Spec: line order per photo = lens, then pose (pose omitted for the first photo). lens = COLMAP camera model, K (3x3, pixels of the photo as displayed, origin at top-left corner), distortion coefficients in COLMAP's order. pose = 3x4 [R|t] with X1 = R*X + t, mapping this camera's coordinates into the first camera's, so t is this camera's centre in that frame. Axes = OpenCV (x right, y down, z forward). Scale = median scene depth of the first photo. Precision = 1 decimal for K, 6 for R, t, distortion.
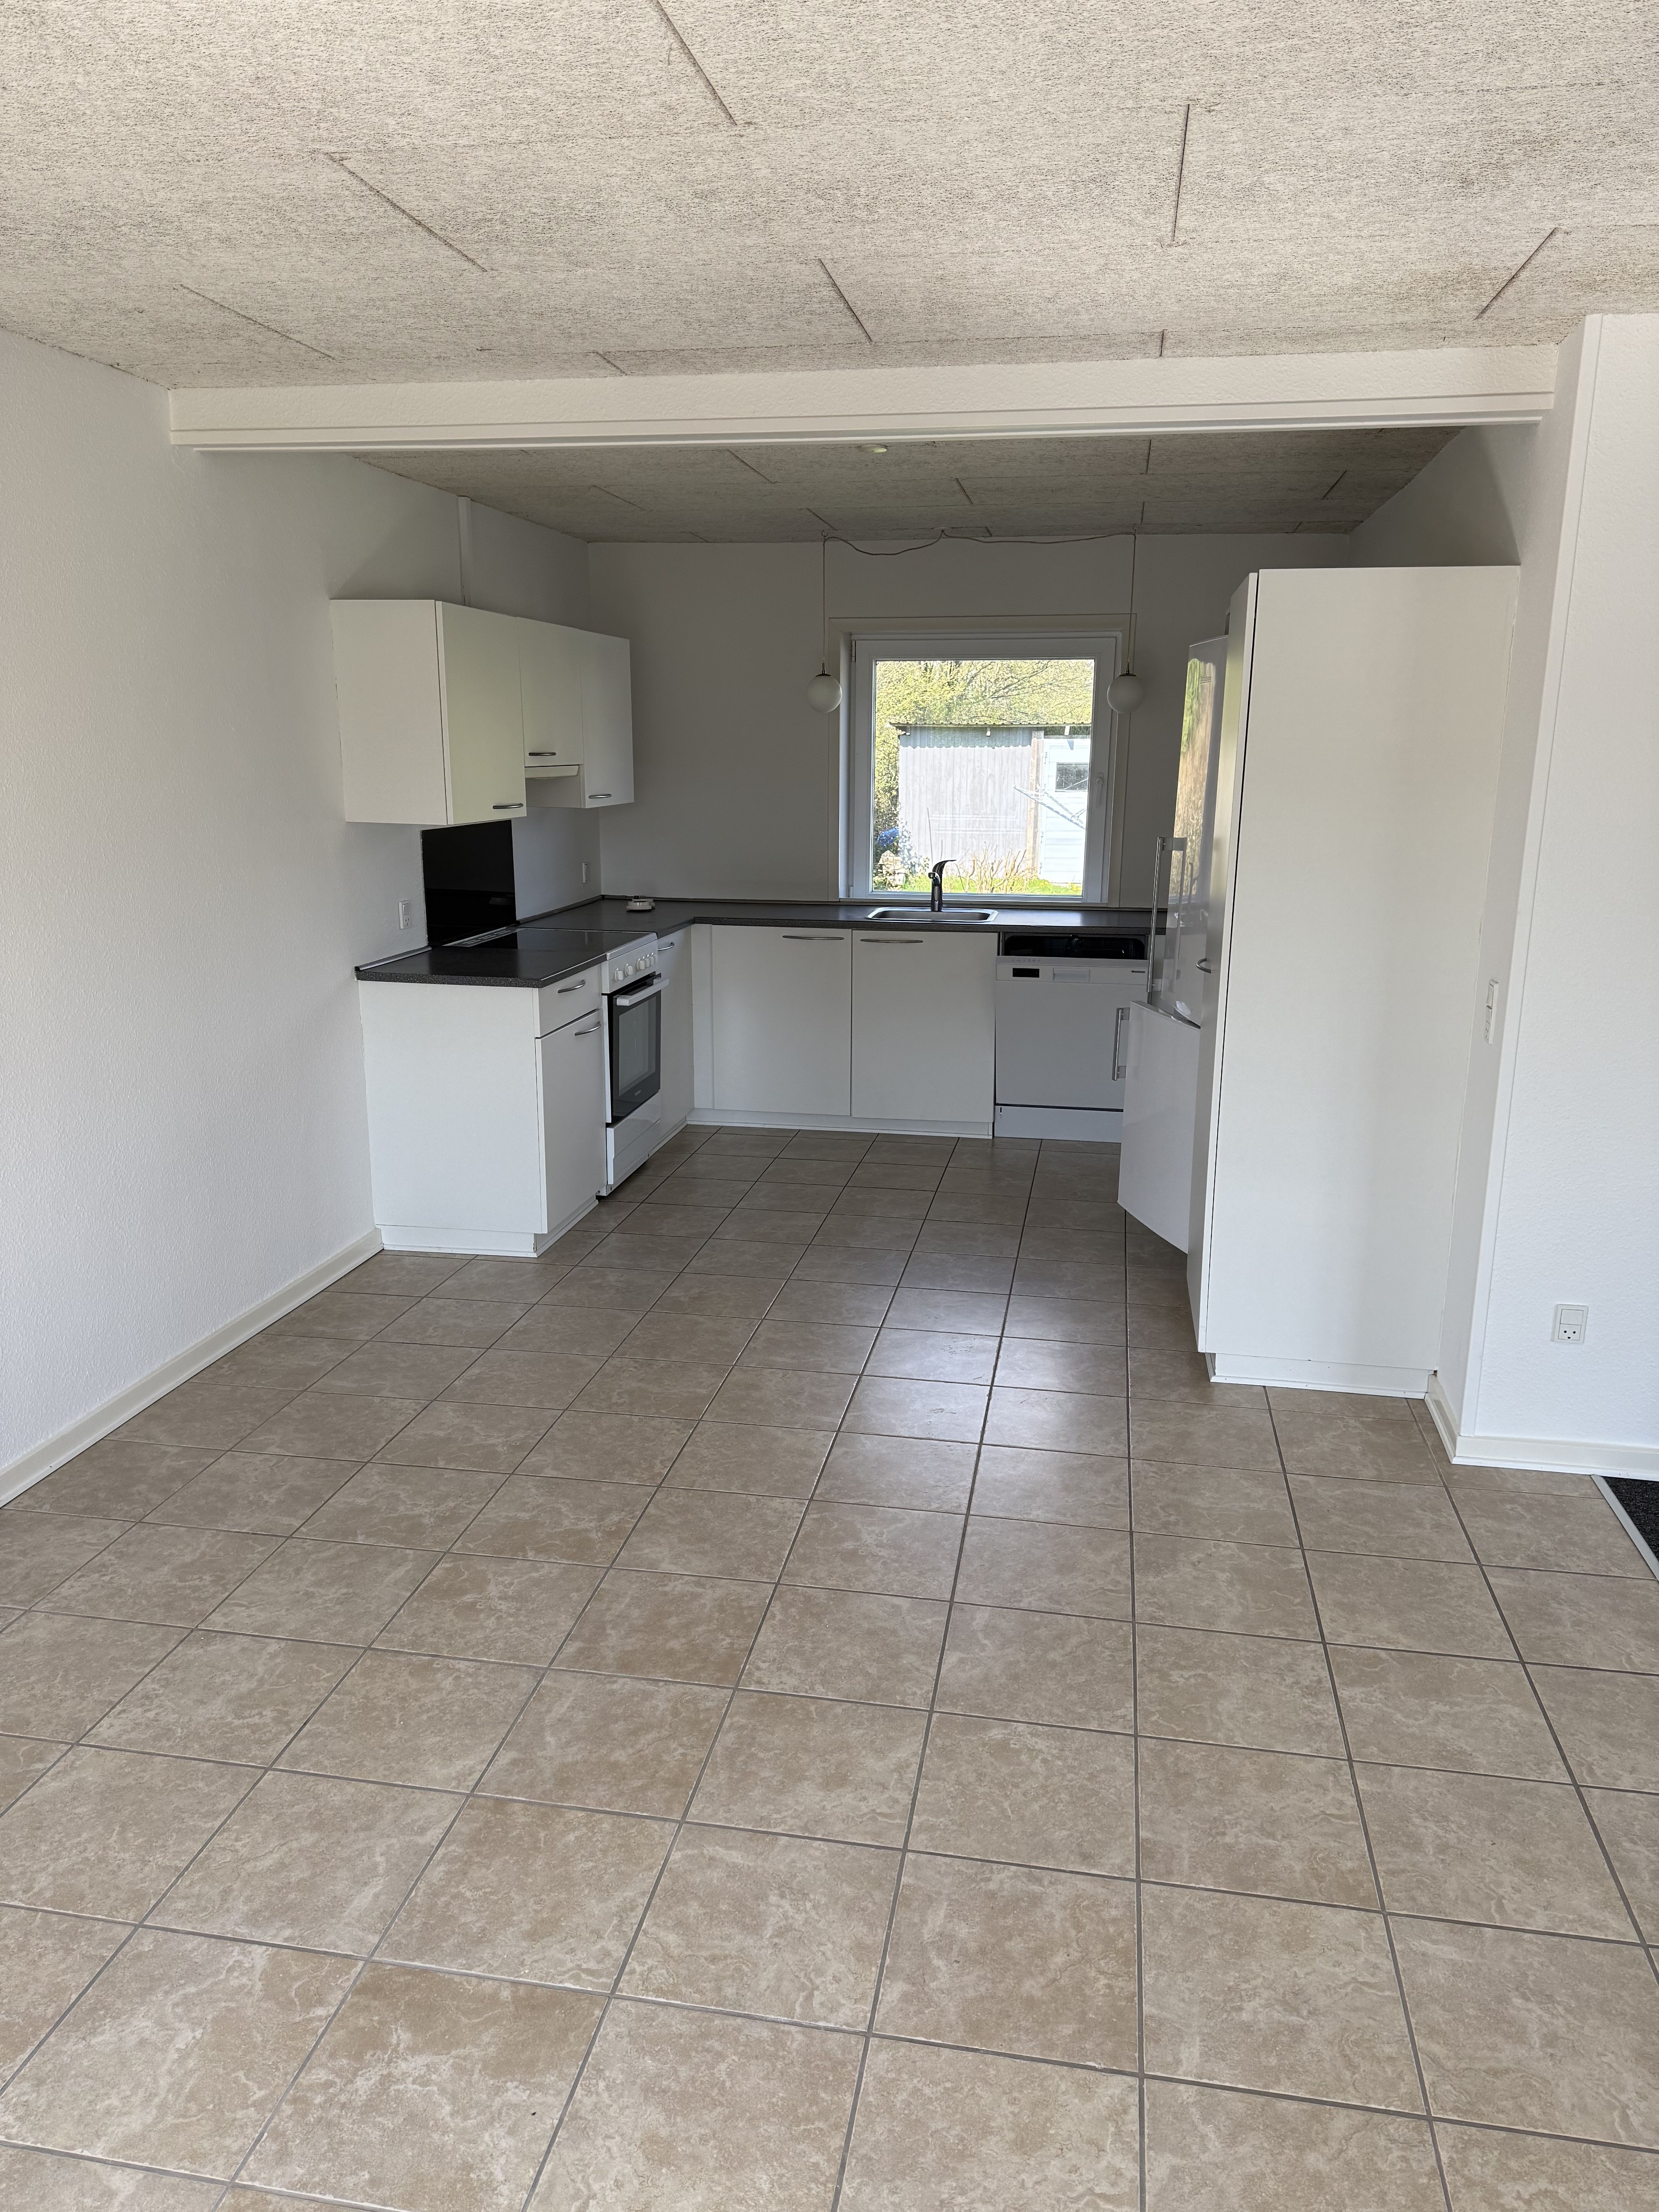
lens RADIAL K [[1558.7, 0, 836.9], [0, 1558.7, 1106.3], [0, 0, 1]] dist [0.029001, -0.030202]
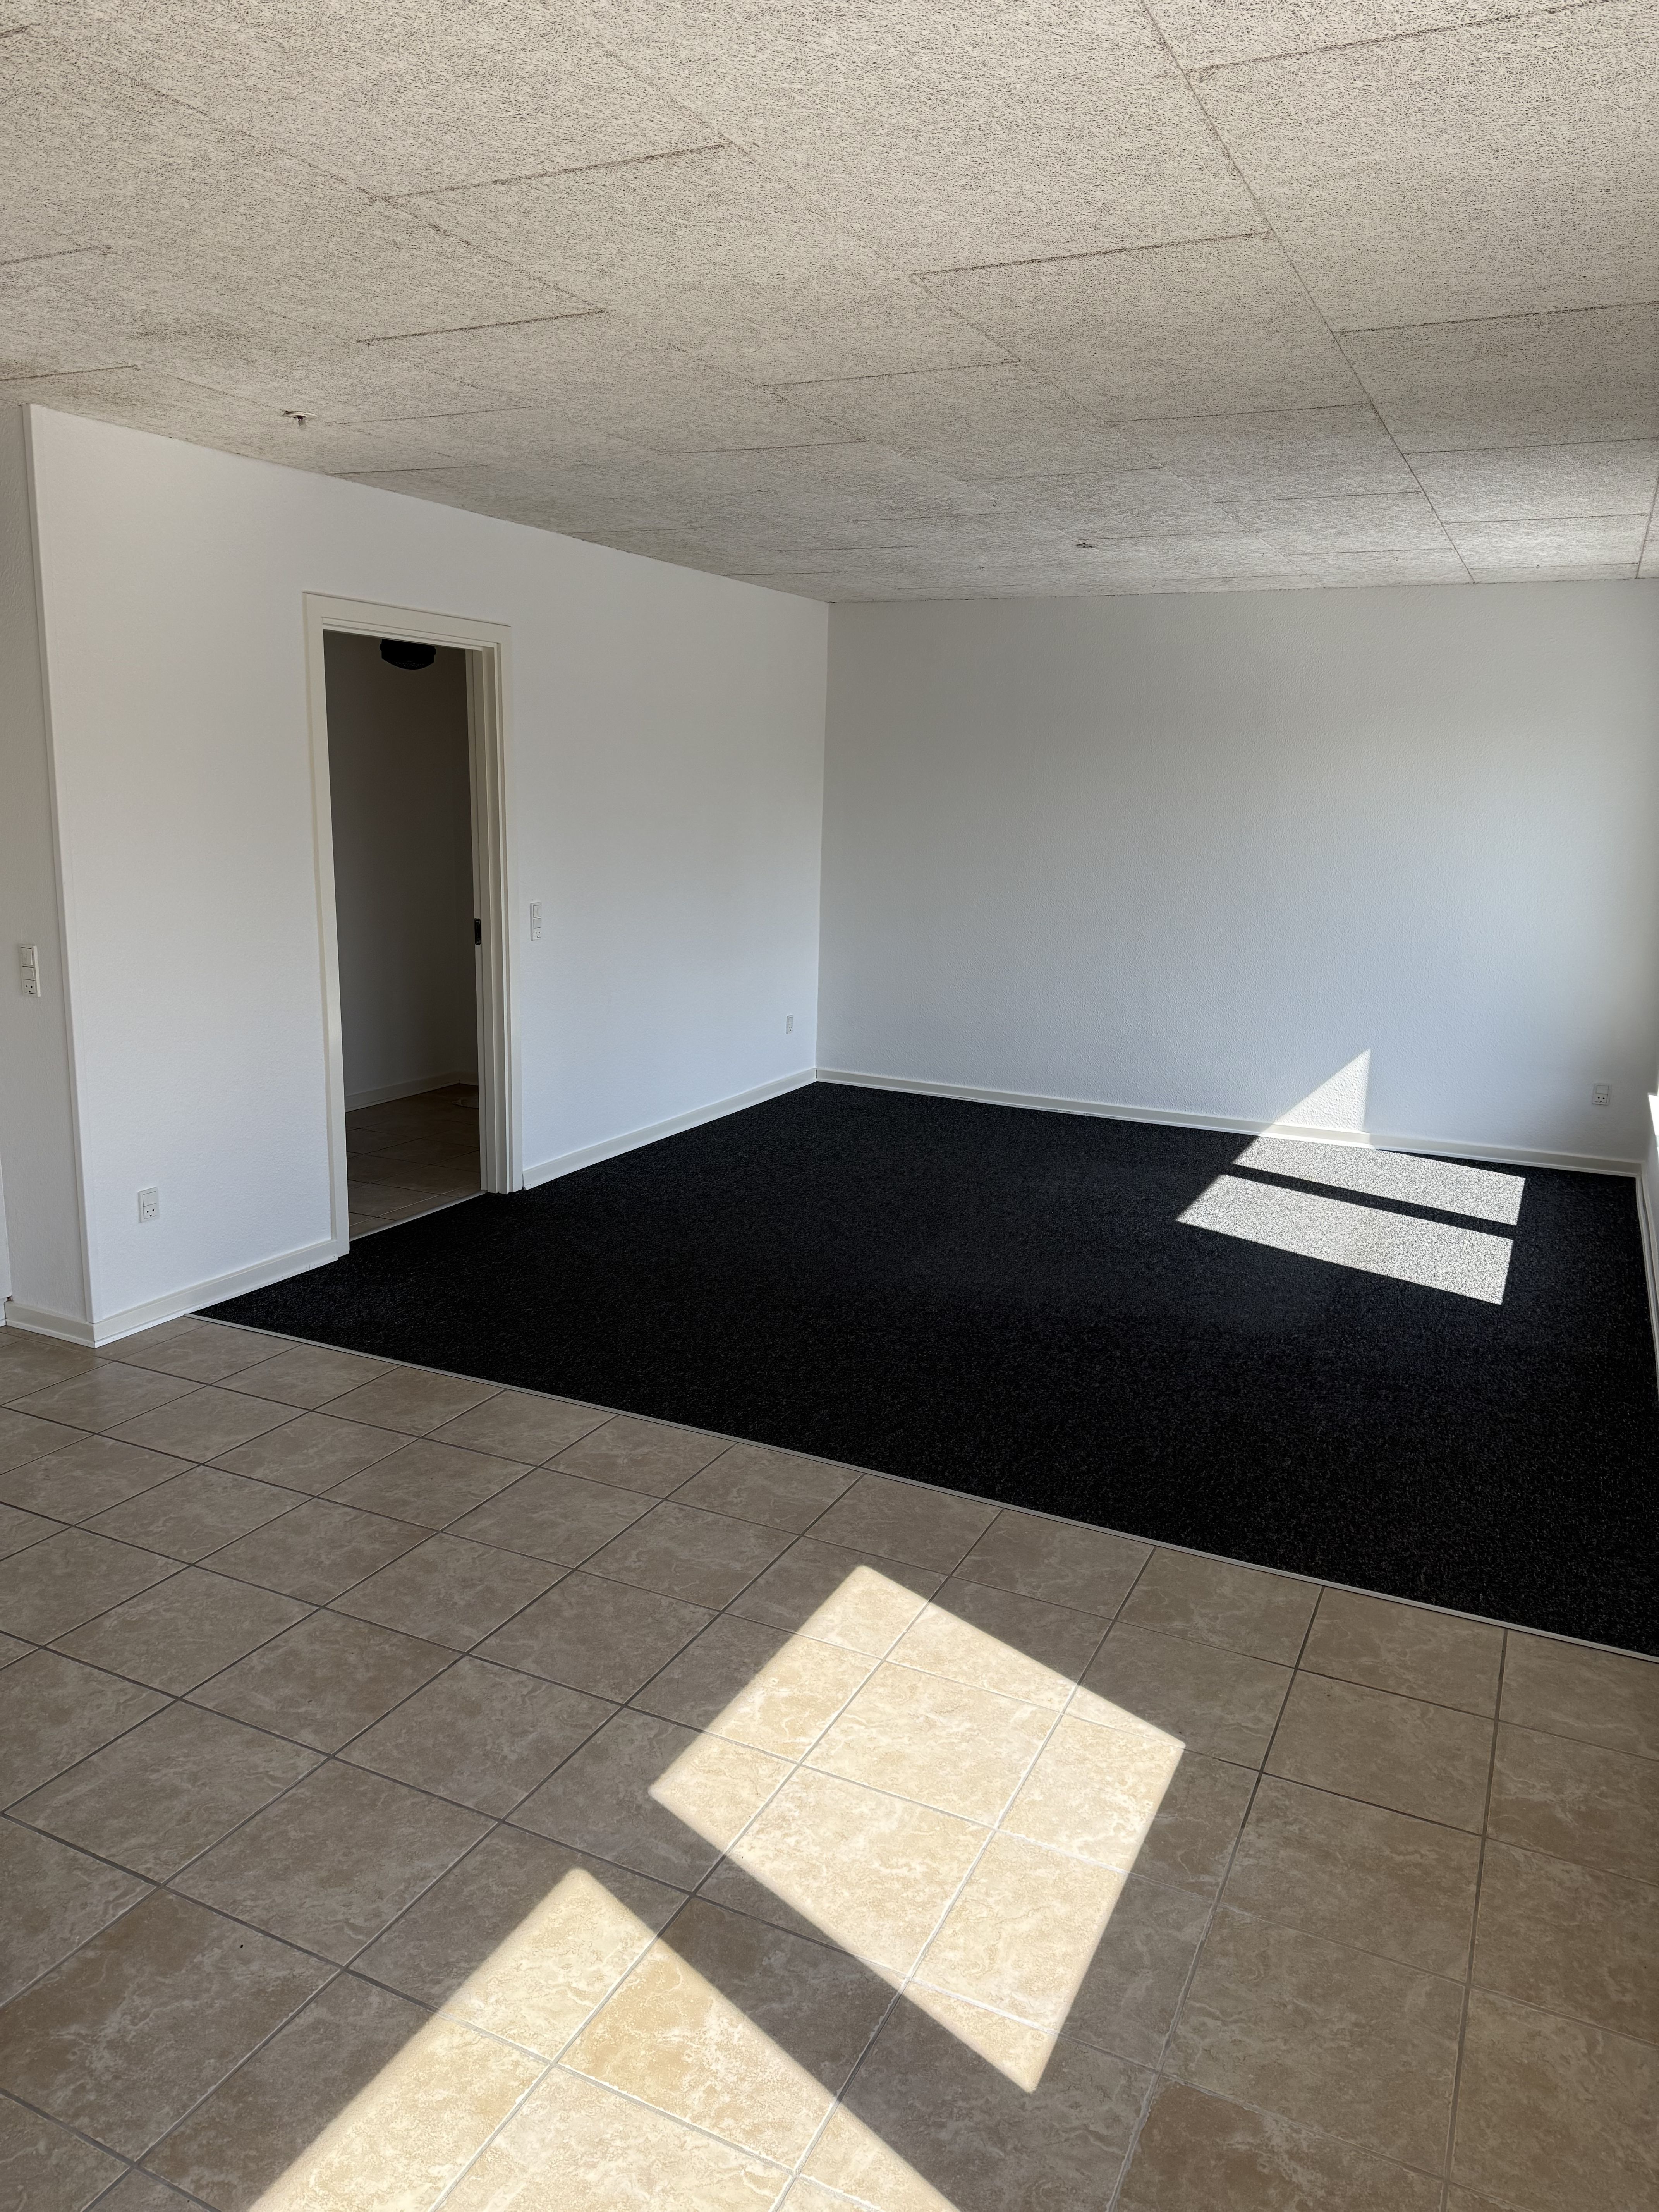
lens RADIAL K [[1548.2, 0, 829.5], [0, 1548.2, 1106.0], [0, 0, 1]] dist [0.025402, -0.024308]
pose [[0.272550, -0.203944, 0.940278, -0.700149], [0.200183, 0.967910, 0.151912, -0.024196], [-0.941086, 0.146824, 0.304630, 0.112721]]
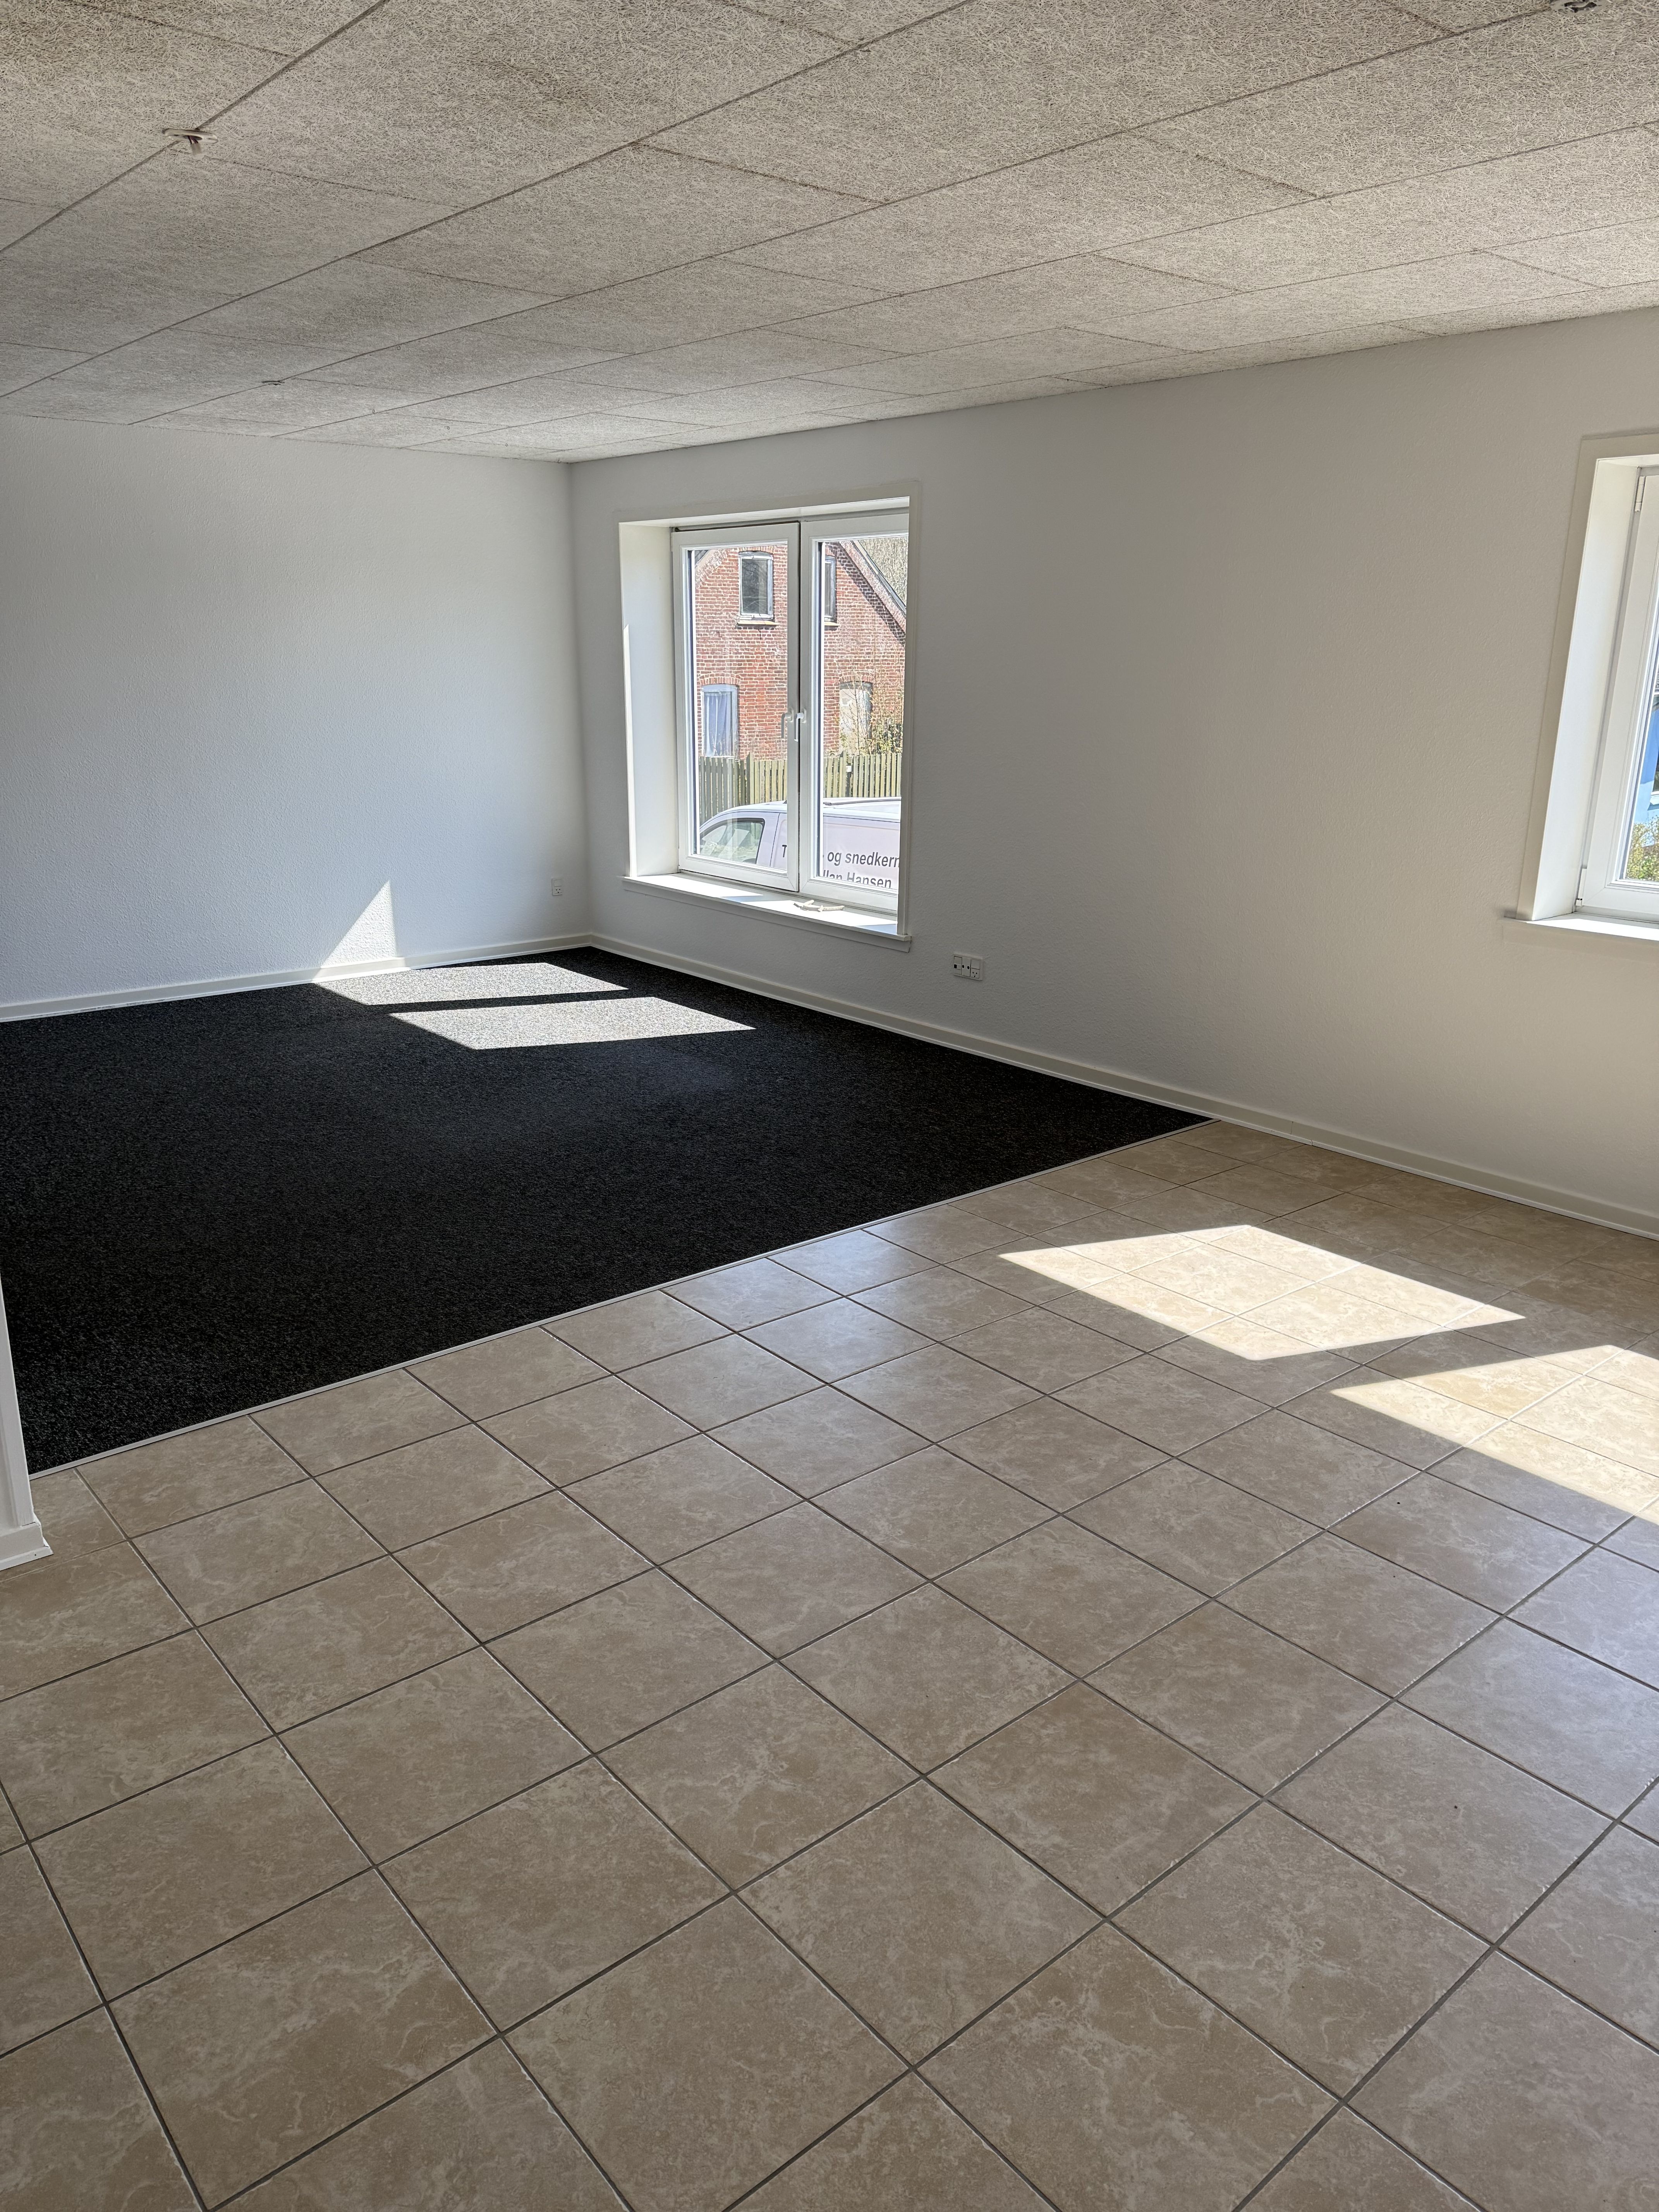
lens RADIAL K [[1509.8, 0, 829.5], [0, 1509.8, 1106.0], [0, 0, 1]] dist [0.121633, -0.181060]
pose [[-0.766873, -0.200804, 0.609577, -0.431080], [0.130326, 0.881283, 0.454263, -0.350884], [-0.628428, 0.427806, -0.649662, 1.526604]]
